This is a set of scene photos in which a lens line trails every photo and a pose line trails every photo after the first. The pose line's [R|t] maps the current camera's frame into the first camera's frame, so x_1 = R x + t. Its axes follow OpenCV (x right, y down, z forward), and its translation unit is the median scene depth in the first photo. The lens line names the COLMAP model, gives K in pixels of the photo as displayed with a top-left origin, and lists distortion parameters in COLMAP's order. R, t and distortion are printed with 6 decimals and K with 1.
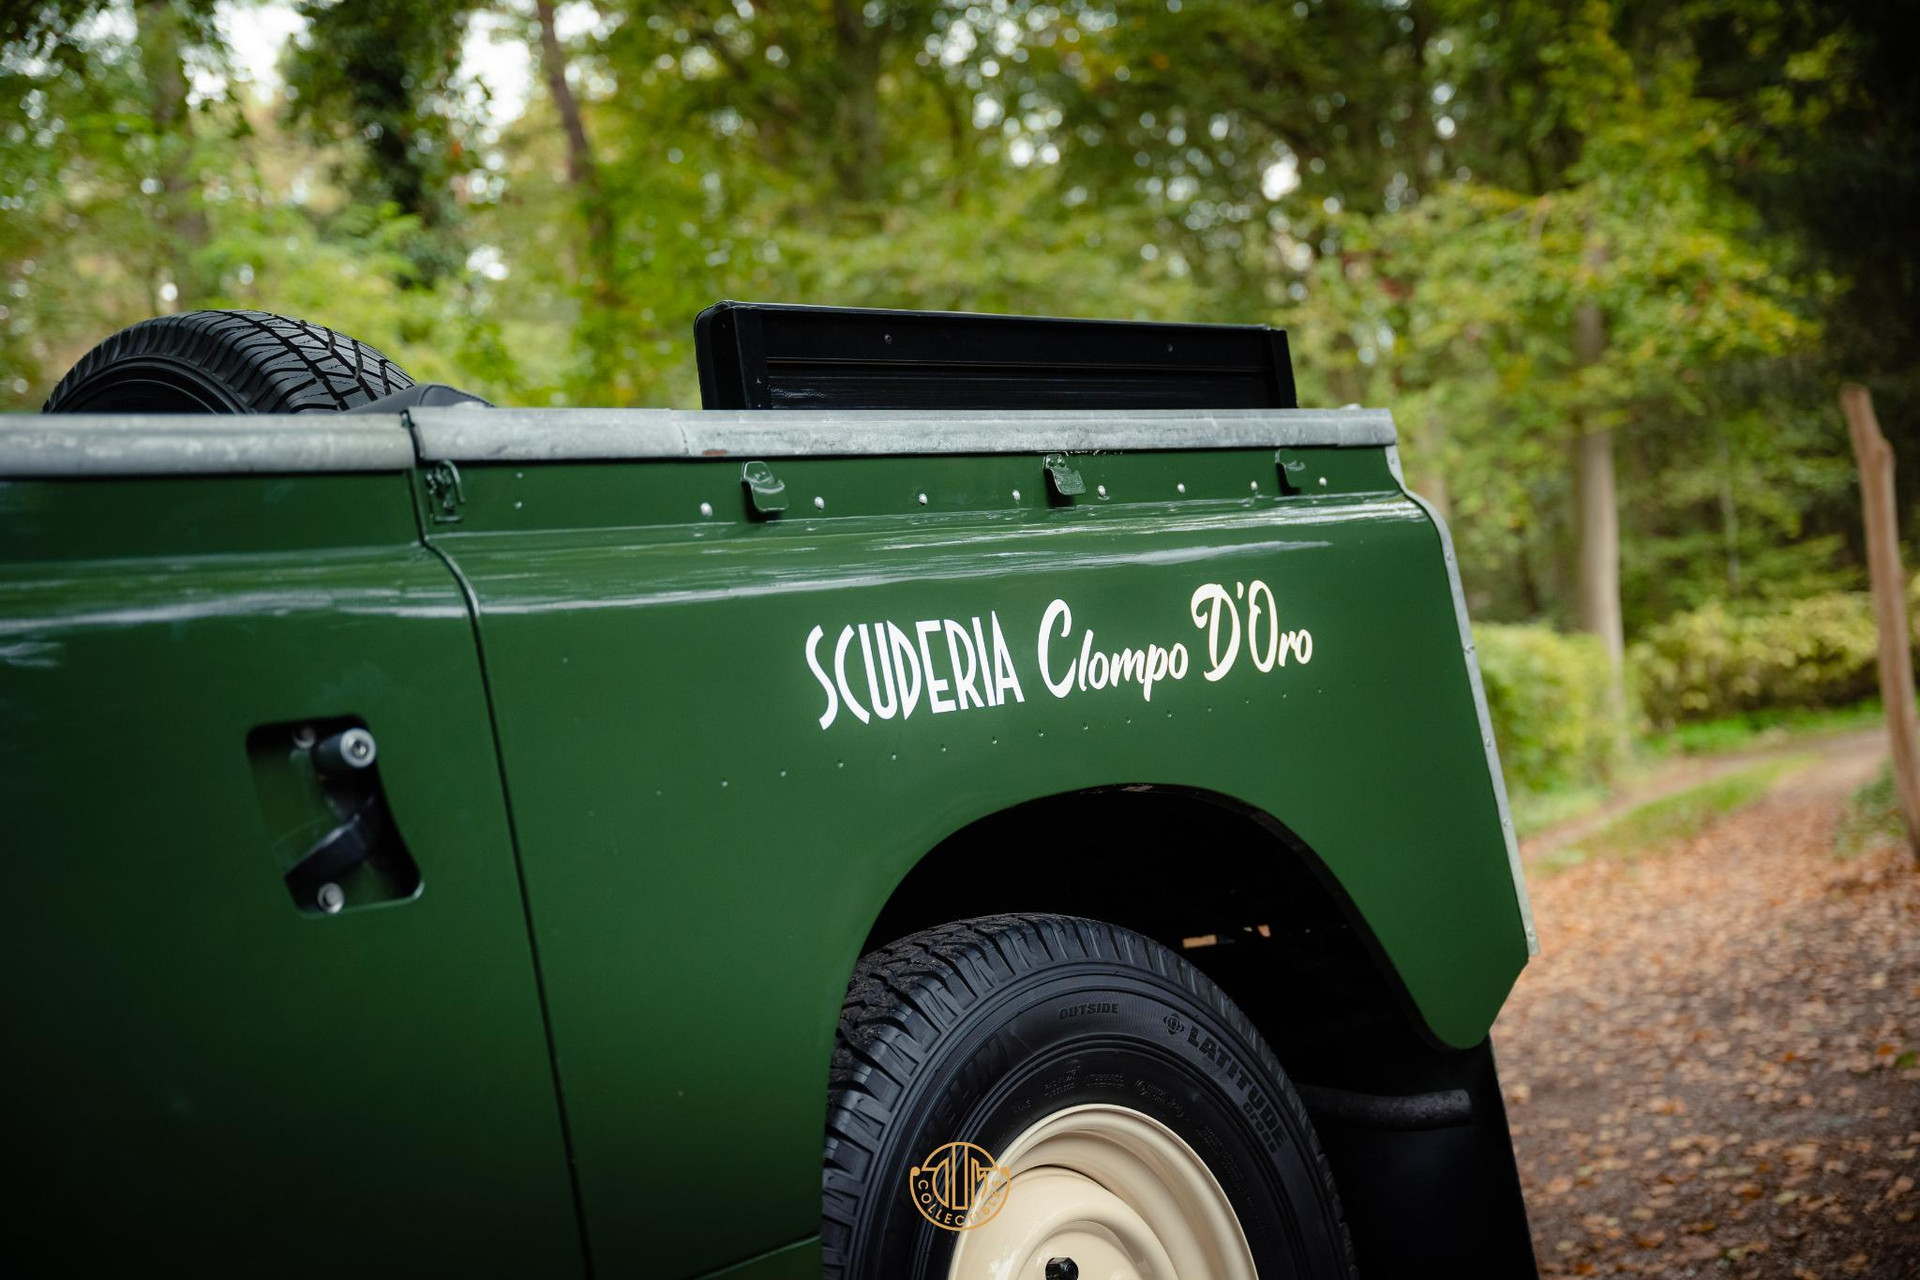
lens RADIAL K [[2507.6, 0, 962.3], [0, 2507.6, 640.9], [0, 0, 1]] dist [-0.003272, 0.002452]
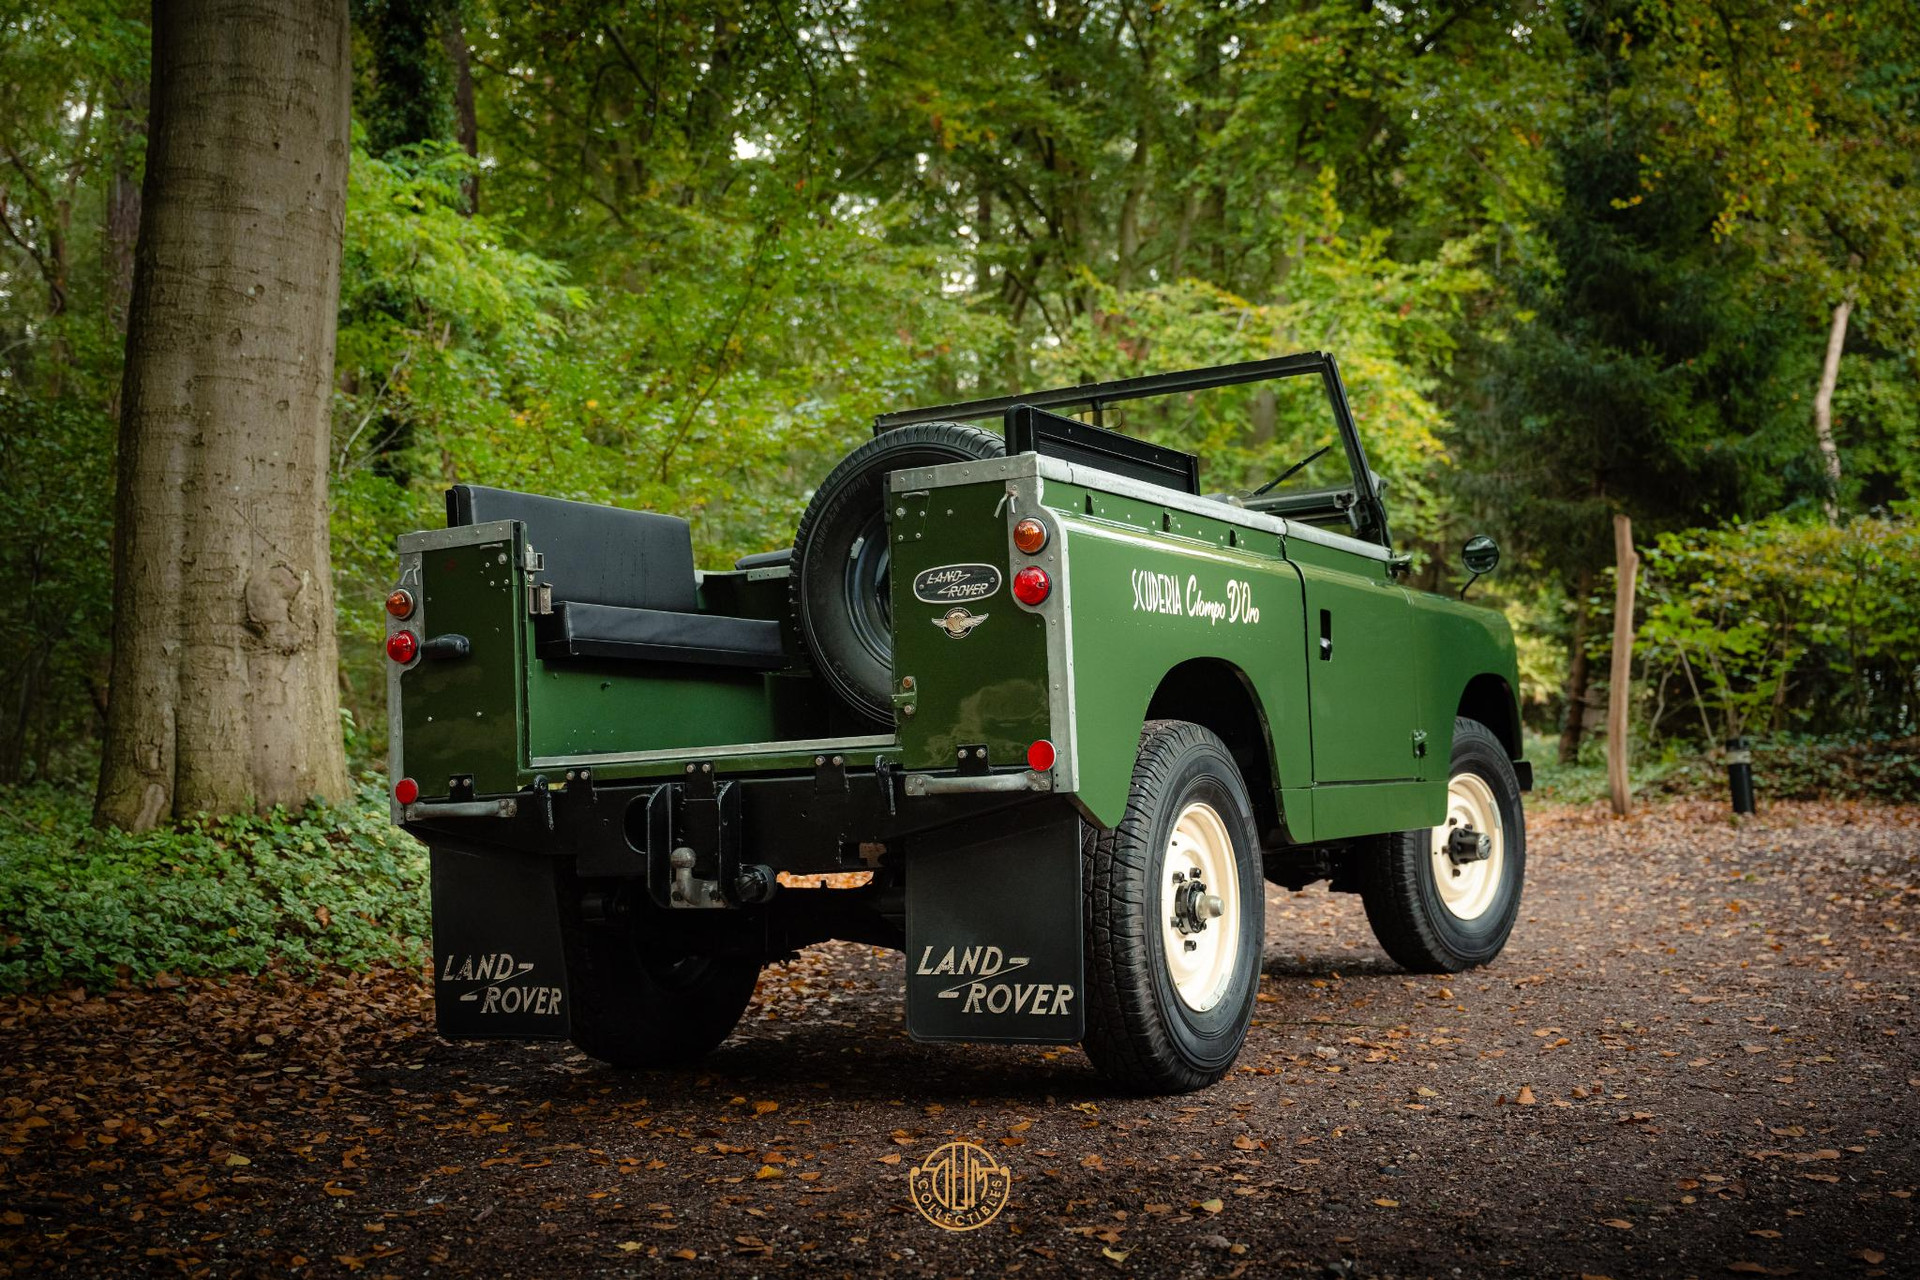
lens RADIAL K [[2130.3, 0, 987.3], [0, 2130.3, 643.1], [0, 0, 1]] dist [0.013874, 0.126595]
pose [[0.972008, 0.182486, 0.147986, -0.397540], [-0.186676, 0.982310, 0.014820, 0.046601], [-0.142664, -0.042030, 0.988878, -0.863779]]
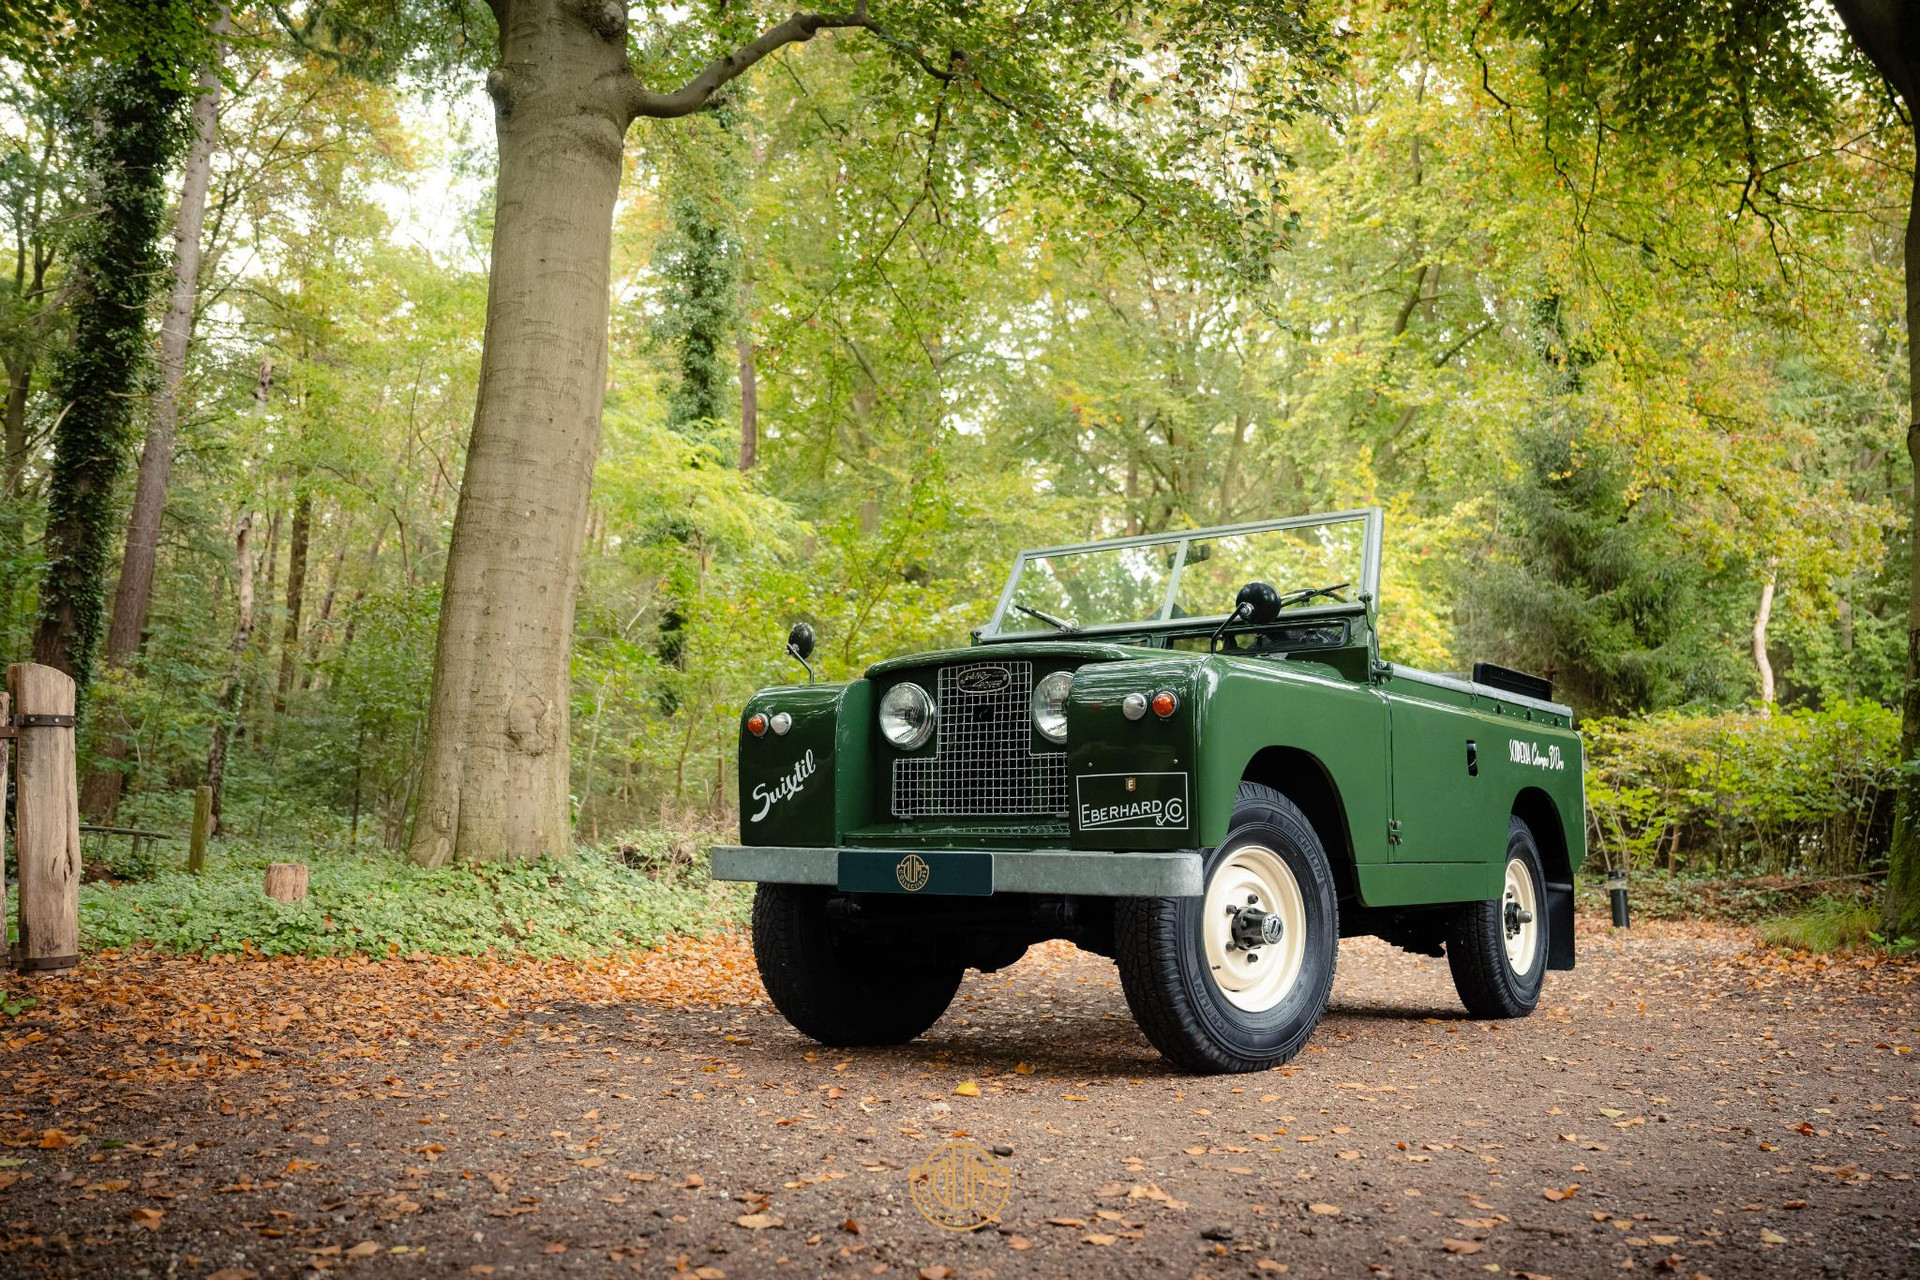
lens RADIAL K [[1610.5, 0, 954.9], [0, 1610.5, 637.4], [0, 0, 1]] dist [-0.098328, 0.116355]
pose [[0.974638, 0.223417, 0.012886, -0.120092], [-0.222359, 0.973303, -0.056906, 0.044822], [-0.025256, 0.052597, 0.998296, -1.156062]]
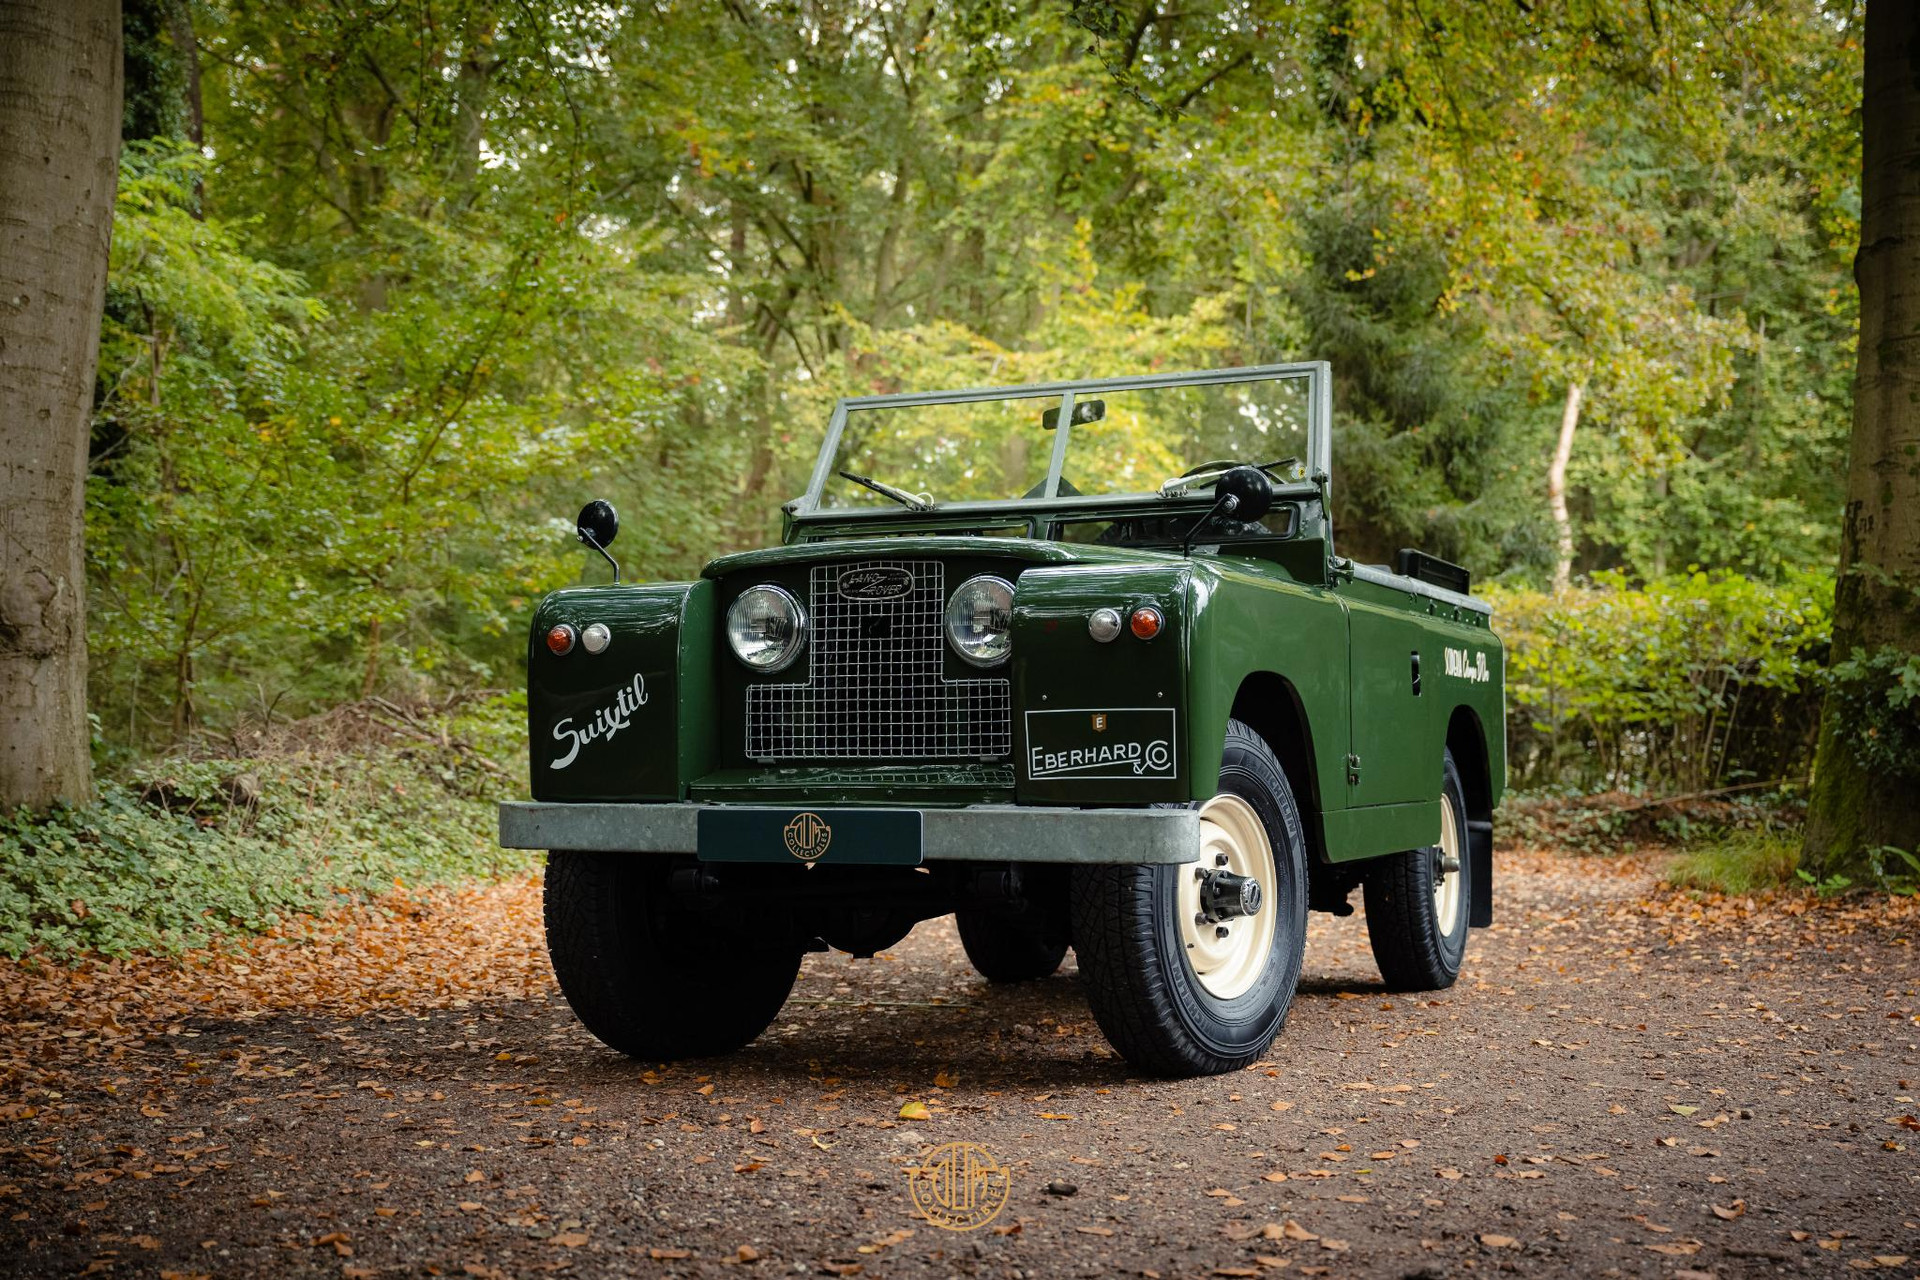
lens RADIAL K [[2220.5, 0, 985.0], [0, 2220.5, 637.1], [0, 0, 1]] dist [0.025088, 0.208256]
pose [[0.941698, 0.219914, 0.254643, -0.462363], [-0.219236, 0.975166, -0.031413, 0.067300], [-0.255227, -0.026245, 0.966525, -1.243006]]
